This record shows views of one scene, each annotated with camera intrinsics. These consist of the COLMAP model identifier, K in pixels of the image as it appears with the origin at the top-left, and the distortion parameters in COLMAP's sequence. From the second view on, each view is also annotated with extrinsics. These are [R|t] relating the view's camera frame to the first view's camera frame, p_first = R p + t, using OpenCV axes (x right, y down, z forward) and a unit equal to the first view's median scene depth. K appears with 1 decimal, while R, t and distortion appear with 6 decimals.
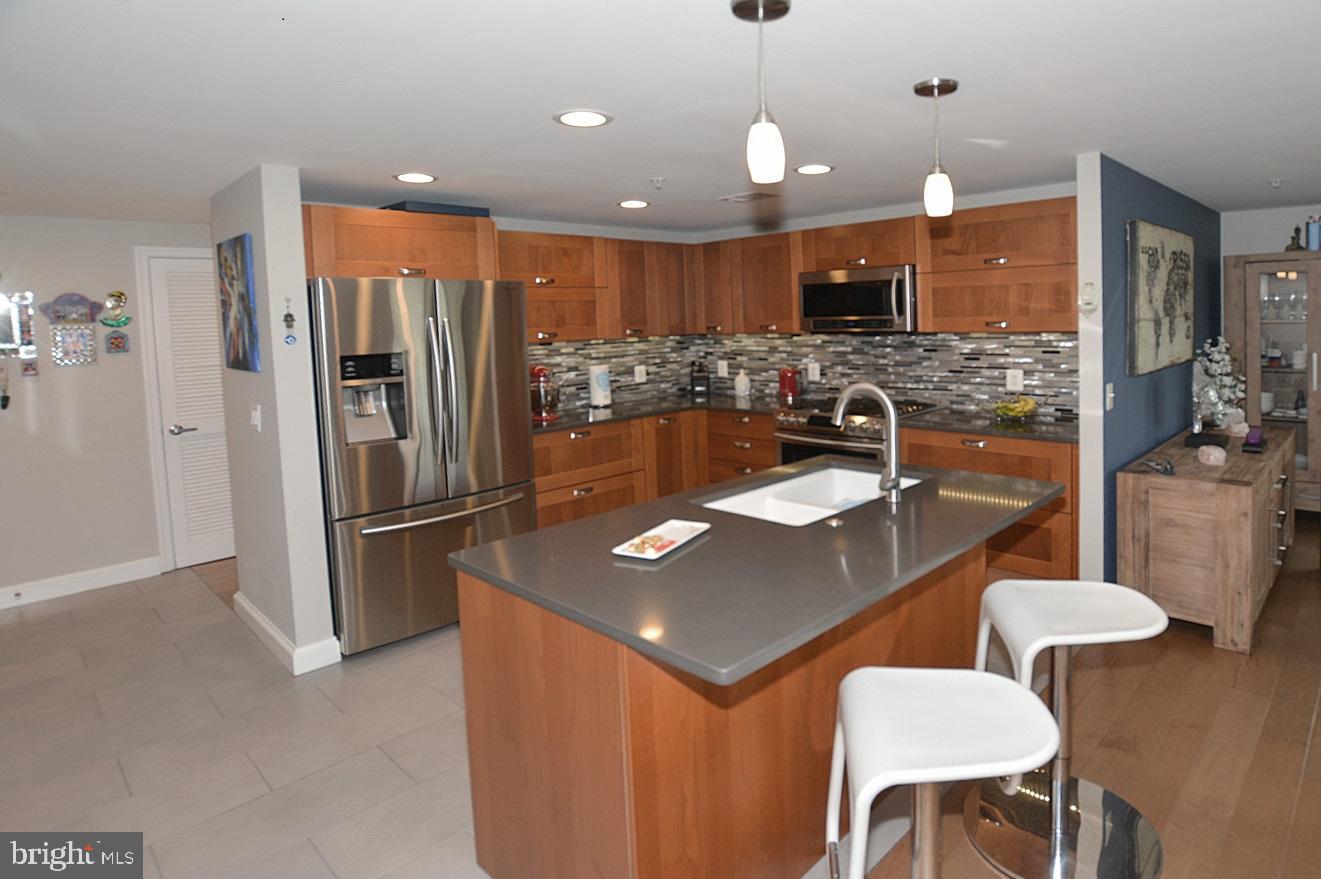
lens RADIAL K [[816.7, 0, 605.5], [0, 816.7, 353.3], [0, 0, 1]] dist [-0.001019, -0.001320]
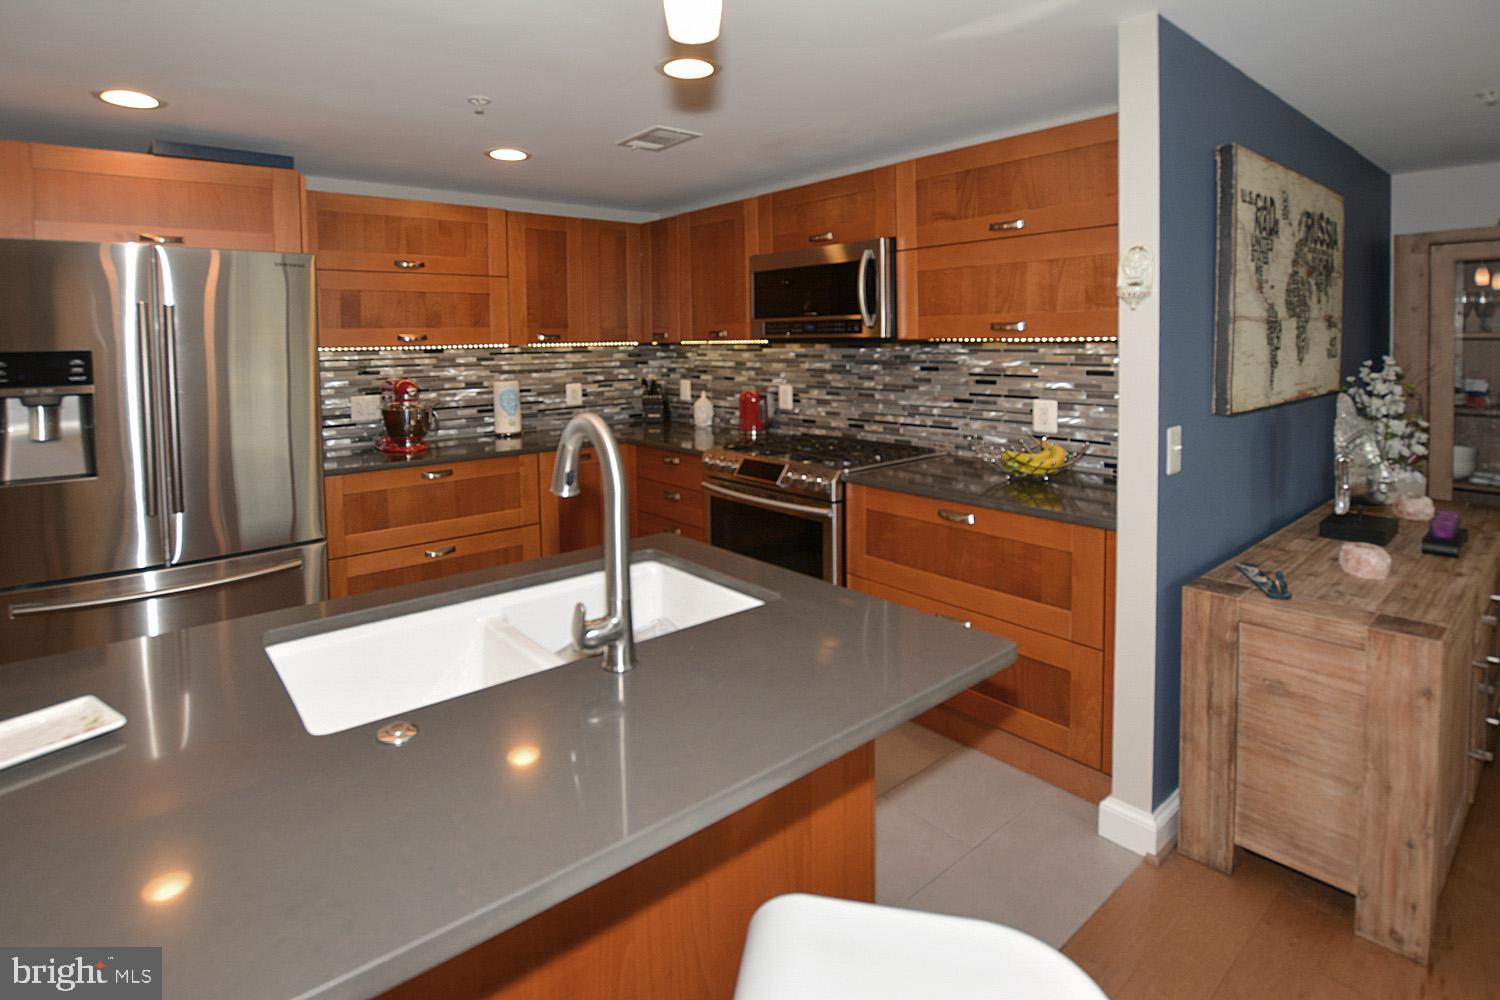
lens RADIAL K [[837.9, 0, 628.1], [0, 837.9, 369.8], [0, 0, 1]] dist [-0.015660, 0.000622]
pose [[0.994749, 0.023039, -0.099714, 0.226812], [-0.023664, 0.999707, -0.005094, 0.006932], [0.099568, 0.007427, 0.995003, 0.296082]]
